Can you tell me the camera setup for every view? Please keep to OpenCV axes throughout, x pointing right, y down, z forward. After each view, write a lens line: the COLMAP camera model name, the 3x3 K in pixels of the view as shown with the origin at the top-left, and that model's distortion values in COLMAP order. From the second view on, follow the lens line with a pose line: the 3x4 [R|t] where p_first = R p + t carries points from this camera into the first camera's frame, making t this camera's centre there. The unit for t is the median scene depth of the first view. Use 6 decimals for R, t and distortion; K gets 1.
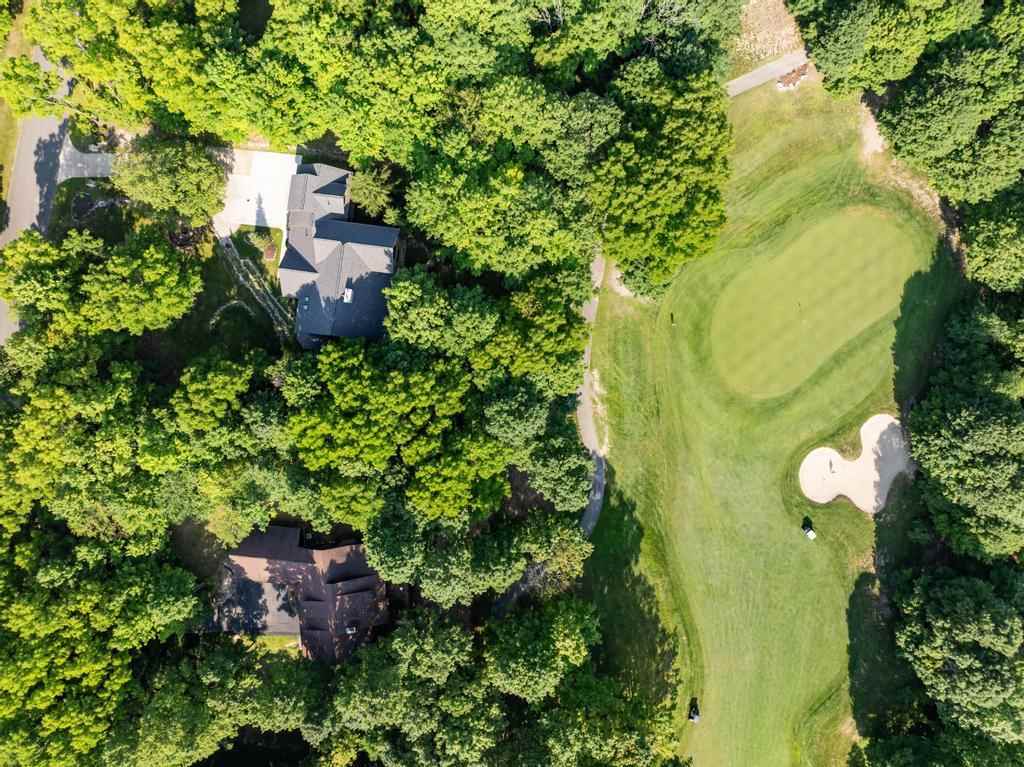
lens RADIAL K [[720.8, 0, 514.5], [0, 720.8, 380.0], [0, 0, 1]] dist [-0.038504, -0.002500]
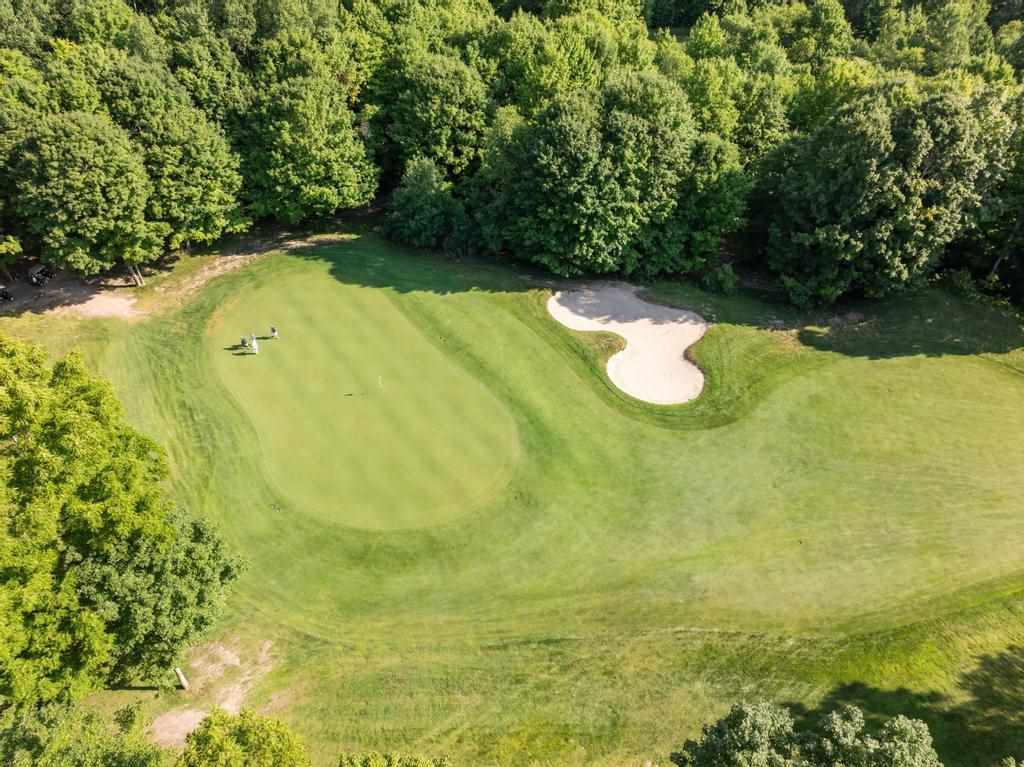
lens RADIAL K [[720.8, 0, 514.5], [0, 720.8, 380.0], [0, 0, 1]] dist [-0.038504, -0.002500]
pose [[0.014535, -0.675326, 0.737376, 0.001350], [0.999872, 0.014693, -0.006253, 0.024182], [-0.006612, 0.737373, 0.675454, 0.617649]]
